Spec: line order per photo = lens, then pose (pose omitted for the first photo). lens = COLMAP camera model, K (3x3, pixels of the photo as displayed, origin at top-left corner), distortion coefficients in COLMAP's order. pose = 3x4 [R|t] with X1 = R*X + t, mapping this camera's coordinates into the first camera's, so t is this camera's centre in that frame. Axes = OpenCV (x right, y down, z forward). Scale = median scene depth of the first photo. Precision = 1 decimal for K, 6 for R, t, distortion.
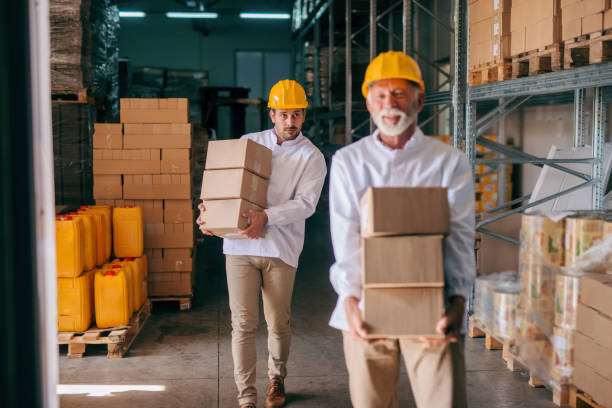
lens RADIAL K [[842.6, 0, 306.0], [0, 842.6, 204.0], [0, 0, 1]] dist [0.001697, 0.014783]
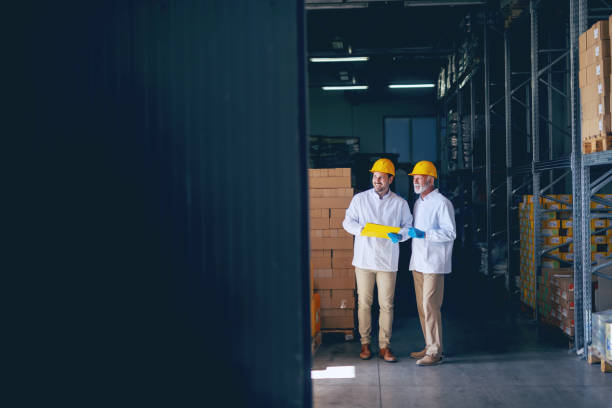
lens RADIAL K [[842.6, 0, 306.0], [0, 842.6, 204.0], [0, 0, 1]] dist [0.001697, 0.014783]
pose [[0.984811, -0.013375, -0.173116, 0.009031], [0.001005, 0.997451, -0.071346, 0.016152], [0.173629, 0.070088, 0.982314, -0.228842]]
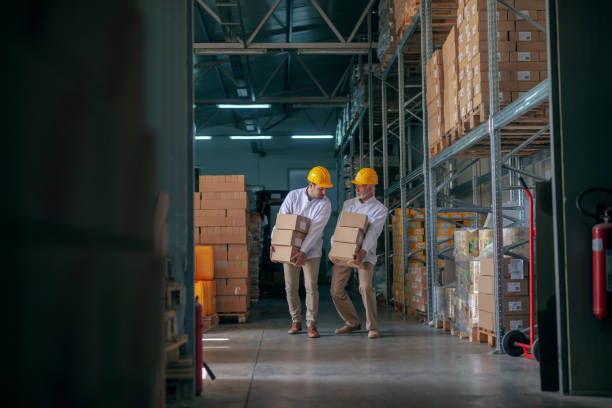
lens RADIAL K [[842.6, 0, 306.0], [0, 842.6, 204.0], [0, 0, 1]] dist [0.001697, 0.014783]
pose [[0.997470, -0.015397, -0.069396, 0.067692], [0.004501, 0.987980, -0.154517, 0.152373], [0.070941, 0.153814, 0.985550, -0.433023]]
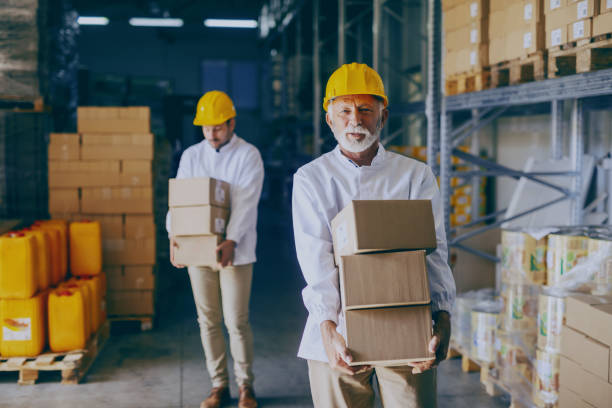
lens RADIAL K [[847.7, 0, 306.0], [0, 847.7, 204.0], [0, 0, 1]] dist [-0.007625, 0.019255]
pose [[0.999214, -0.000680, 0.039632, -0.001937], [0.001130, 0.999935, -0.011346, -0.005451], [-0.039622, 0.011381, 0.999150, 0.039852]]
